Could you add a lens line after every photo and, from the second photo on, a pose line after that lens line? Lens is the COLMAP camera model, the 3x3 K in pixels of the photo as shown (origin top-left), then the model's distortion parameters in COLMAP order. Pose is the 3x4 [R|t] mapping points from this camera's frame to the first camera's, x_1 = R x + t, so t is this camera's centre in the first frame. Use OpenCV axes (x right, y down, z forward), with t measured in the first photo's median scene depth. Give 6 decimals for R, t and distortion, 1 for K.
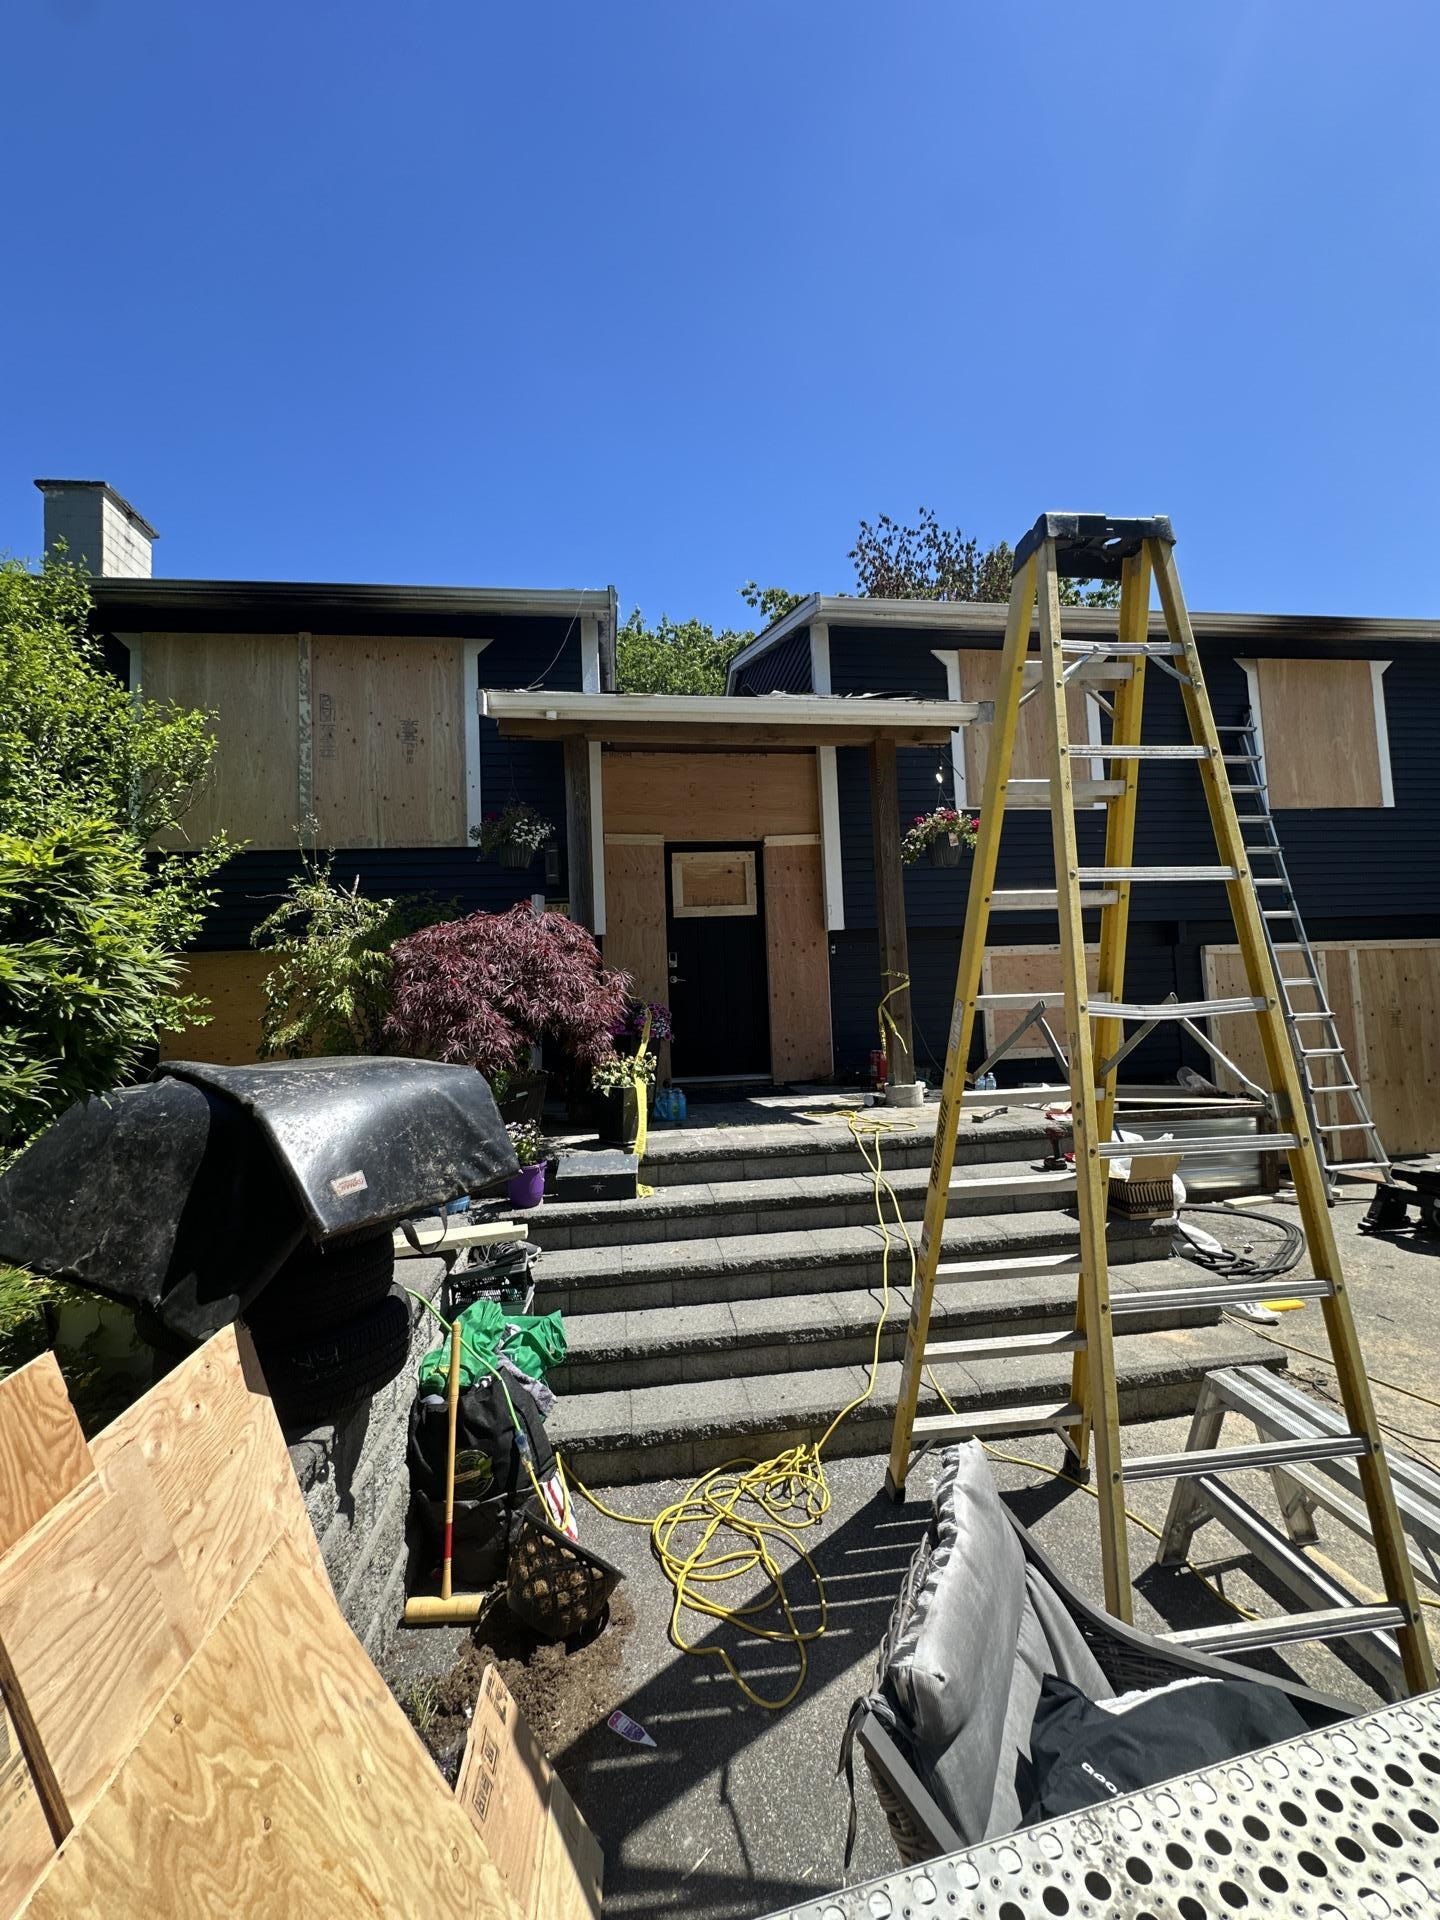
lens RADIAL K [[772.9, 0, 720.8], [0, 772.9, 958.4], [0, 0, 1]] dist [-0.002186, 0.001171]
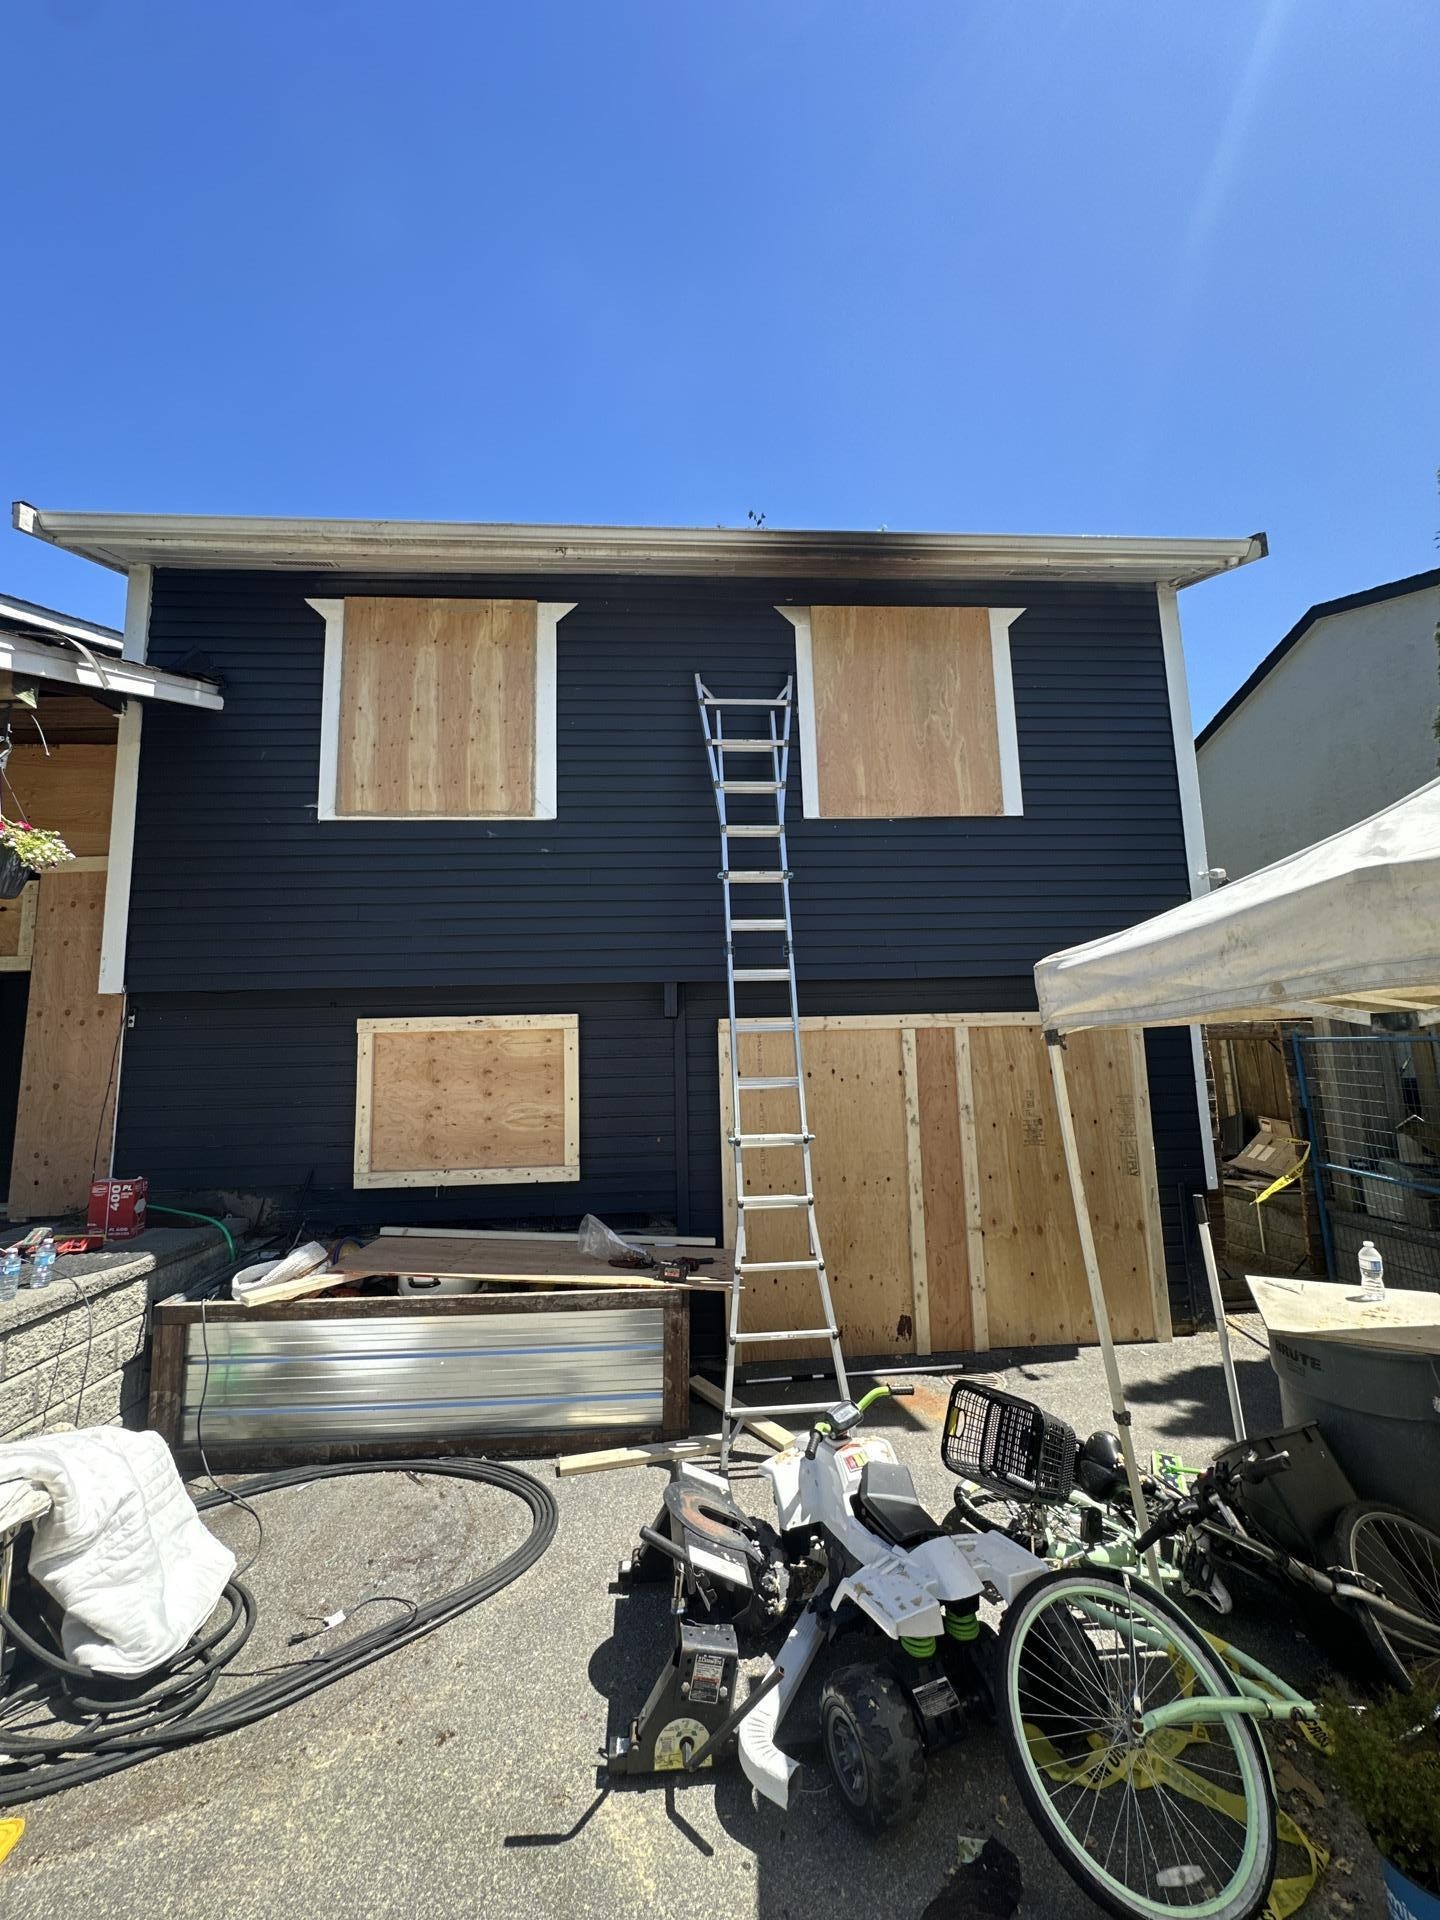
lens RADIAL K [[772.9, 0, 720.8], [0, 772.9, 958.4], [0, 0, 1]] dist [-0.002186, 0.001171]
pose [[0.997713, 0.004117, -0.067460, 0.717231], [-0.008436, 0.997923, -0.063864, -0.027864], [0.067057, 0.064287, 0.995676, 0.346158]]
